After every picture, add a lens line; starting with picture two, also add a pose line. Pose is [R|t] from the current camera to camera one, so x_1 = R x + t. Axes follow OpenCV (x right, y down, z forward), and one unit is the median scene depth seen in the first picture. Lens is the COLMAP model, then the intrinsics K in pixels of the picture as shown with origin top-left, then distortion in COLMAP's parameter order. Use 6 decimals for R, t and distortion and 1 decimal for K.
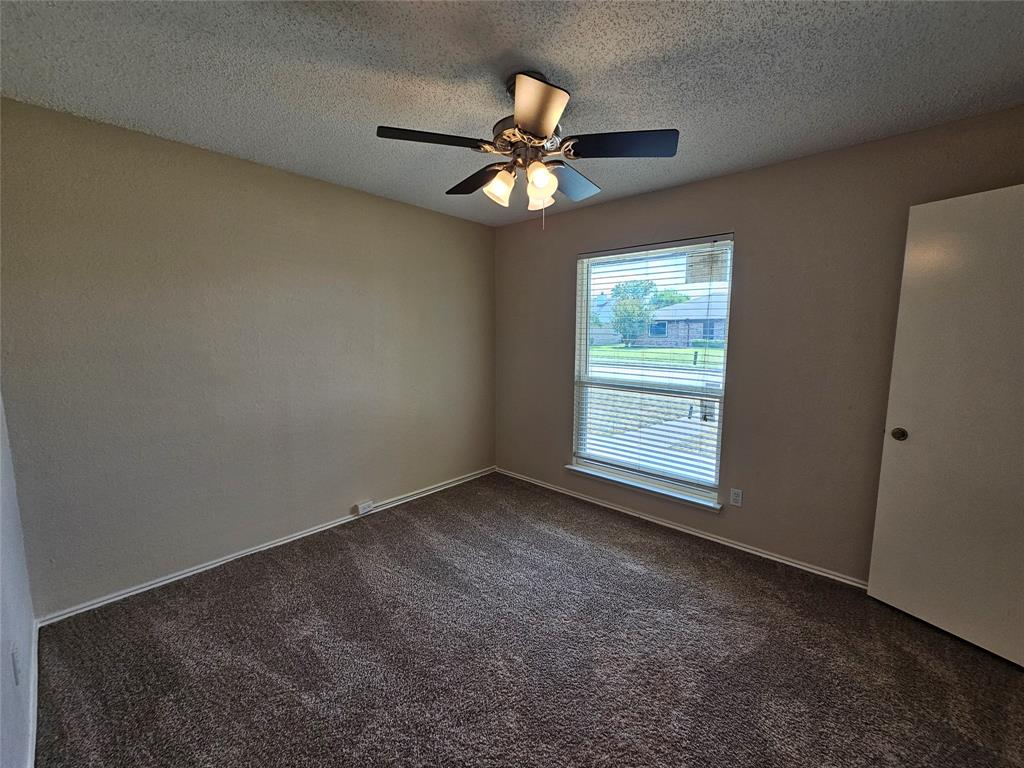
lens RADIAL K [[420.0, 0, 515.9], [0, 420.0, 384.0], [0, 0, 1]] dist [-0.005238, 0.001477]
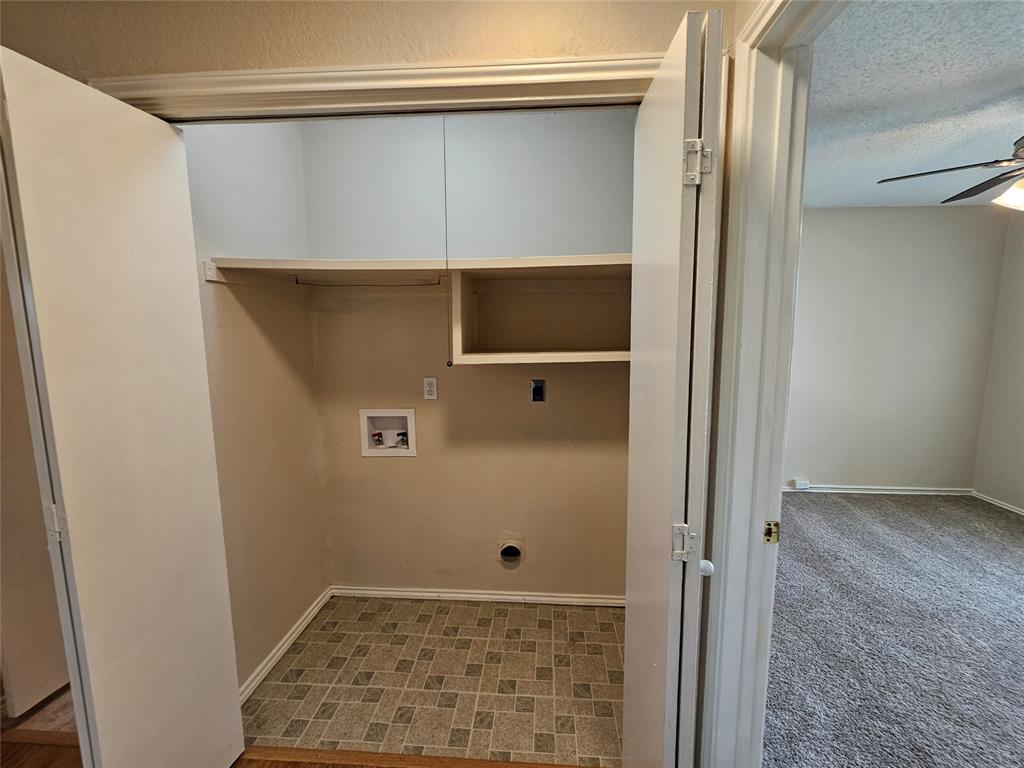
lens RADIAL K [[420.0, 0, 513.8], [0, 420.0, 388.6], [0, 0, 1]] dist [-0.005238, 0.001477]
pose [[0.621103, 0.088635, -0.778701, 0.023843], [-0.083829, 0.995398, 0.046437, 0.052006], [0.779233, 0.036435, 0.625674, -0.391295]]
